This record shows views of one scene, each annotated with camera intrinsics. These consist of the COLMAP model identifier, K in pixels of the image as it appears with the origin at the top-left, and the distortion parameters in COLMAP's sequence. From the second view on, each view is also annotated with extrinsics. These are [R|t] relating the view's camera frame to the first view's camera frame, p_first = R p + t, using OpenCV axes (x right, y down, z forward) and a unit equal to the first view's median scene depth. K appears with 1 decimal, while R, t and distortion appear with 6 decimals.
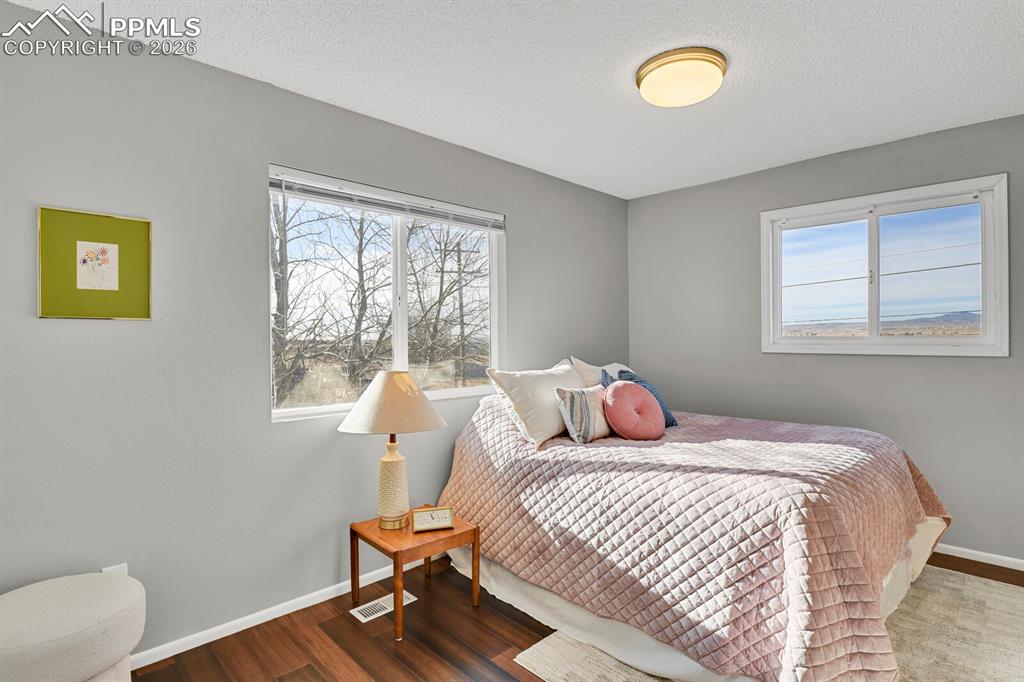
lens RADIAL K [[515.5, 0, 514.6], [0, 515.5, 340.8], [0, 0, 1]] dist [-0.000681, -0.014379]
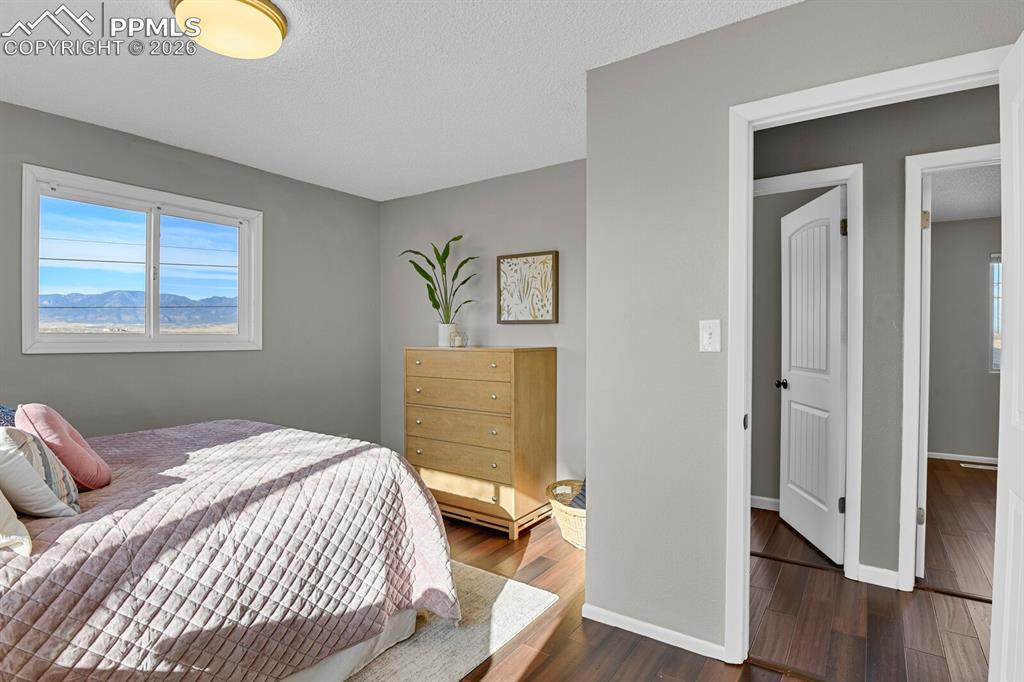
lens RADIAL K [[515.5, 0, 514.6], [0, 515.5, 340.8], [0, 0, 1]] dist [-0.000681, -0.014379]
pose [[-0.180678, -0.003599, 0.983536, -0.665137], [0.003851, 0.999983, 0.004367, 0.008110], [-0.983535, 0.004576, -0.180661, 0.801706]]
